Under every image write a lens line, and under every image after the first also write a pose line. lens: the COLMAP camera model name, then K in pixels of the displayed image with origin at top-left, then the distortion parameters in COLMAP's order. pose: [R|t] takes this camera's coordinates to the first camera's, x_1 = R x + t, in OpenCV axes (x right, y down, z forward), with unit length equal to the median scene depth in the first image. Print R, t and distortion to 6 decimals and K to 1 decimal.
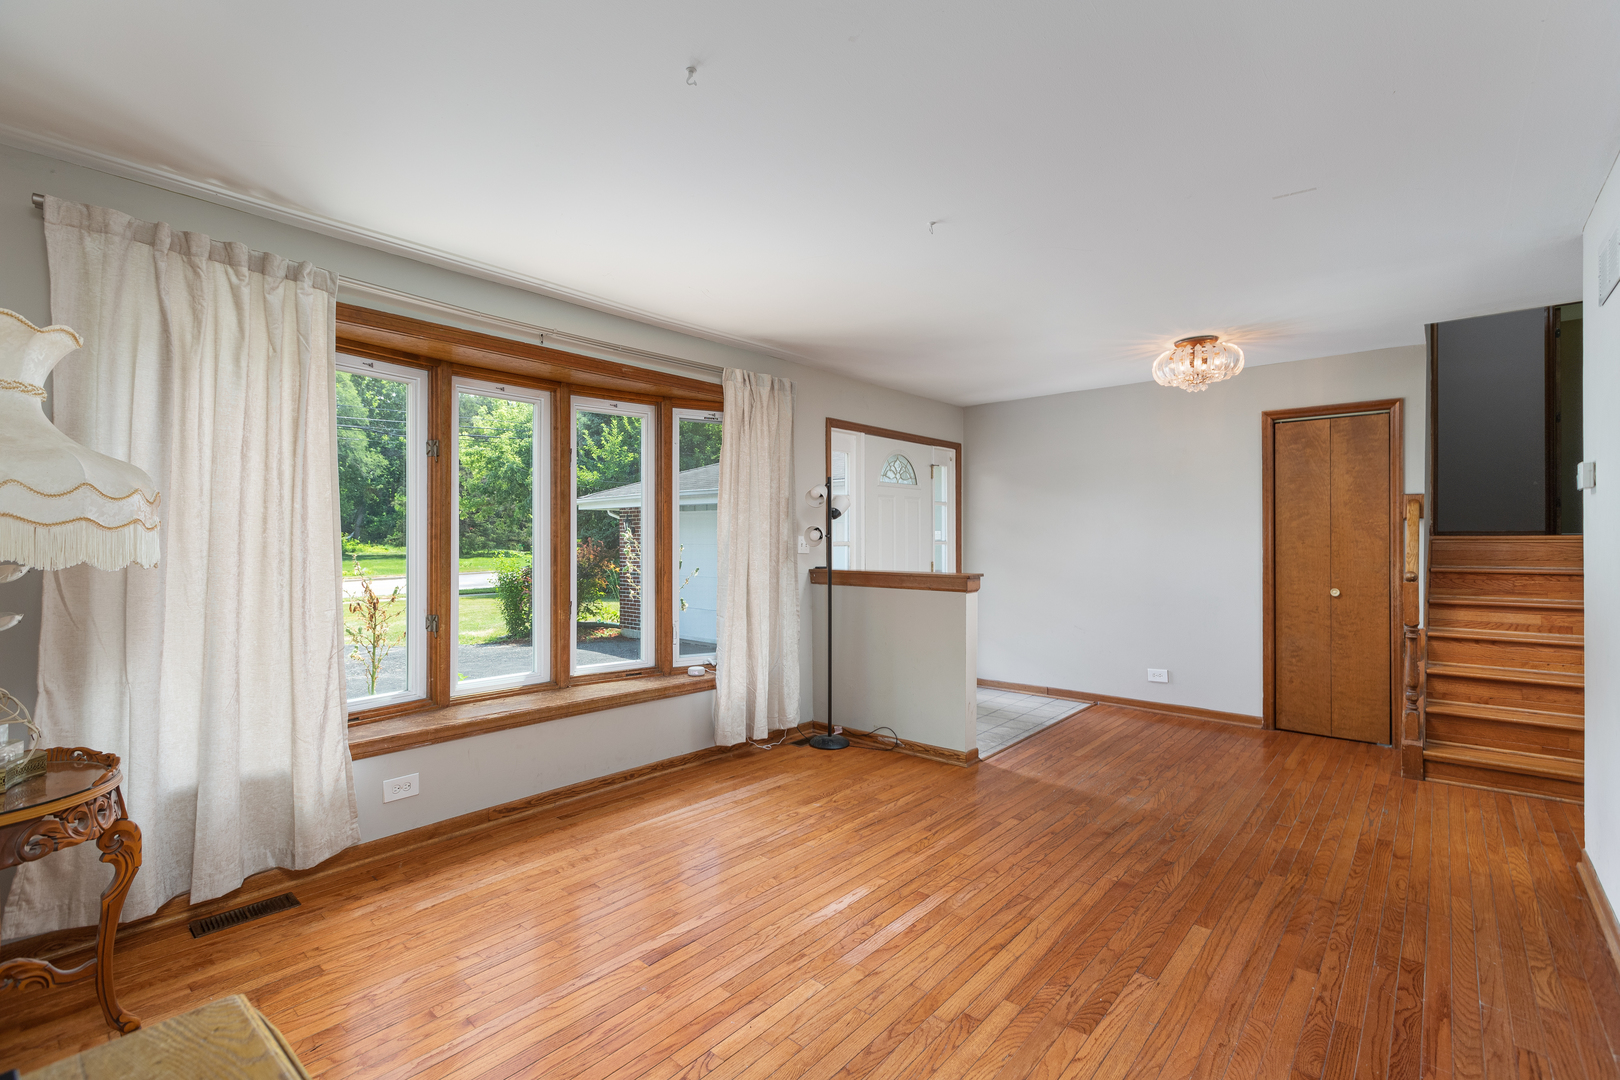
lens RADIAL K [[738.3, 0, 786.1], [0, 738.3, 532.2], [0, 0, 1]] dist [0.003256, 0.000289]
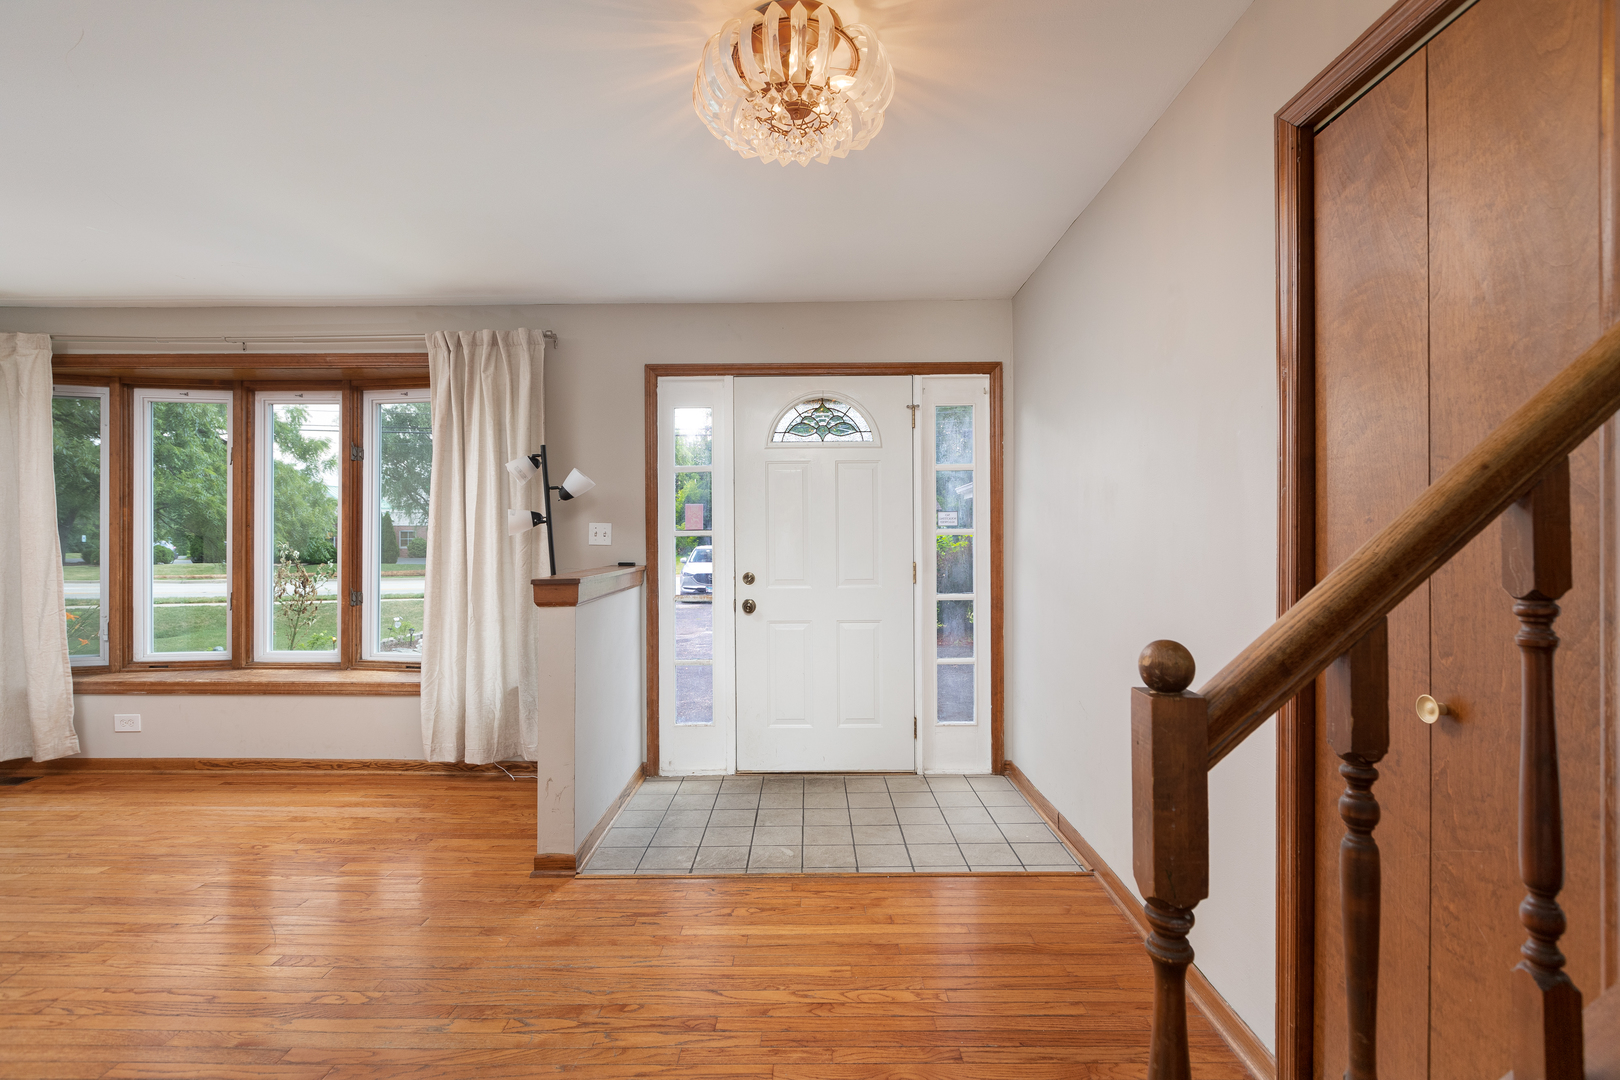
lens RADIAL K [[754.2, 0, 806.4], [0, 754.2, 533.5], [0, 0, 1]] dist [-0.003535, -0.000710]
pose [[0.659836, -0.004738, -0.751394, 0.817258], [0.009850, 0.999949, 0.002345, 0.017689], [0.751345, -0.008948, 0.659849, 0.682037]]
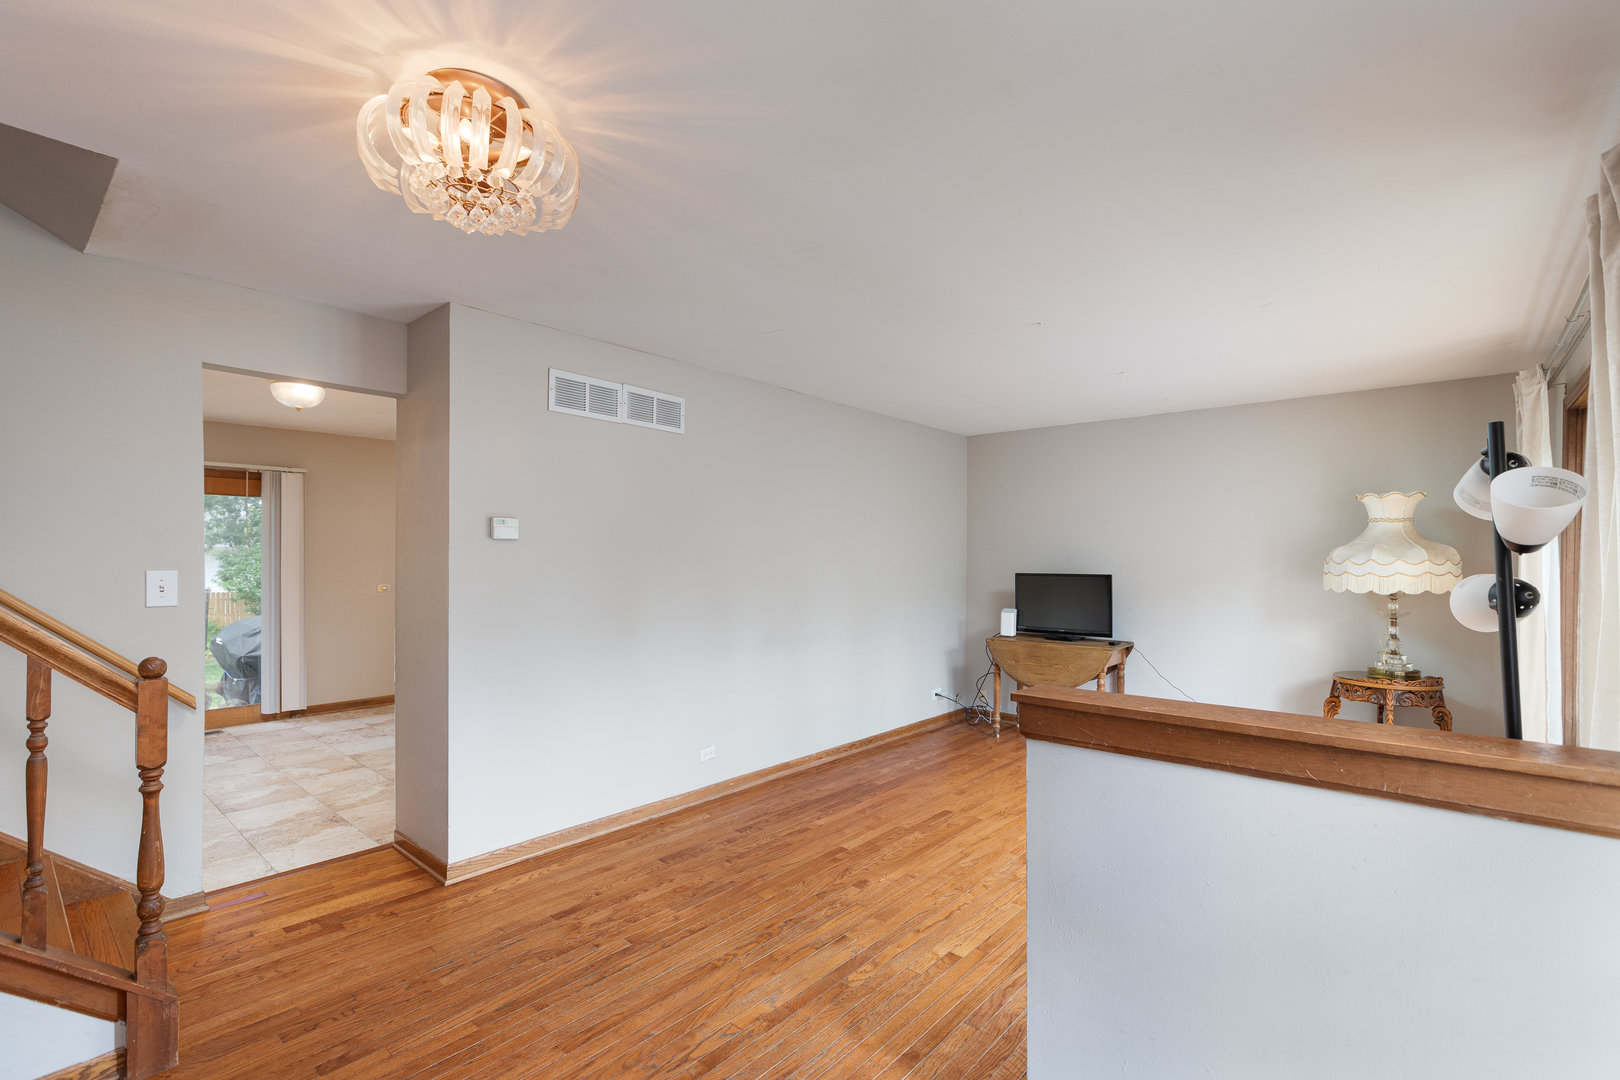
lens RADIAL K [[738.3, 0, 786.1], [0, 738.3, 532.2], [0, 0, 1]] dist [0.003256, 0.000289]
pose [[-0.999983, -0.005359, 0.002087, 0.364694], [-0.005439, 0.999167, -0.040453, -0.013663], [-0.001869, -0.040464, -0.999179, 1.330426]]
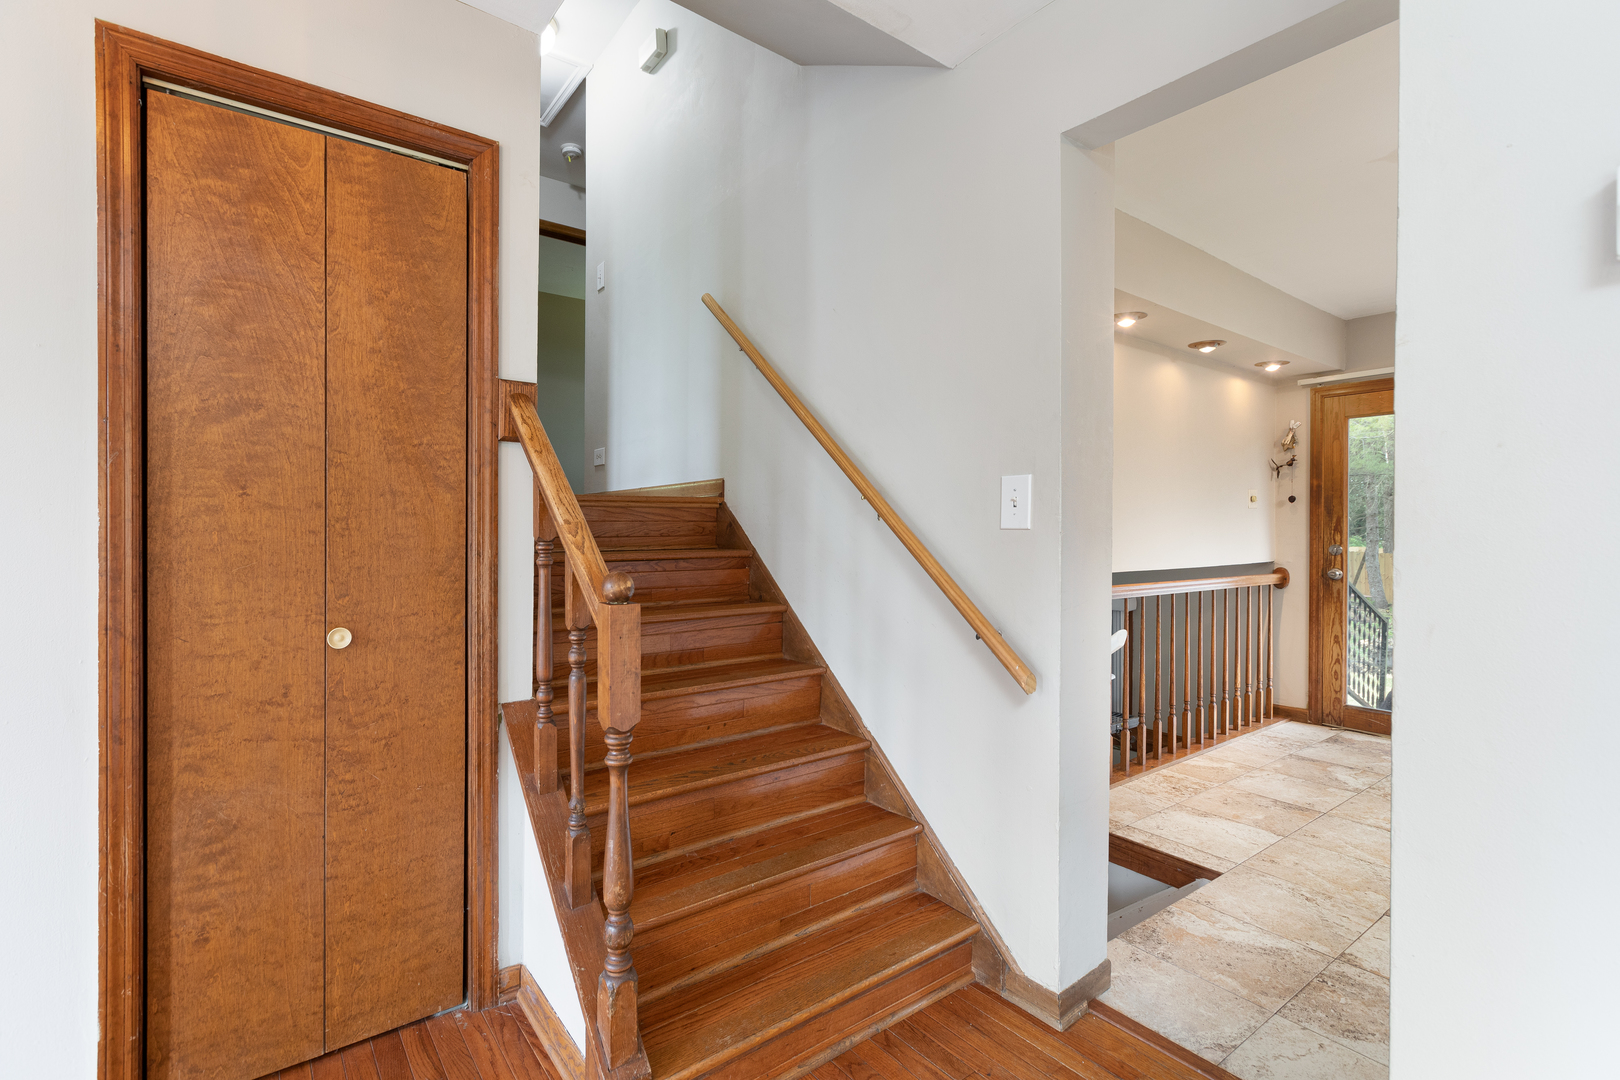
lens RADIAL K [[738.3, 0, 786.1], [0, 738.3, 532.2], [0, 0, 1]] dist [0.003256, 0.000289]
pose [[0.197928, -0.007094, 0.980191, 0.455345], [-0.011829, 0.999884, 0.009625, 0.026340], [-0.980145, -0.013500, 0.197821, 0.745372]]
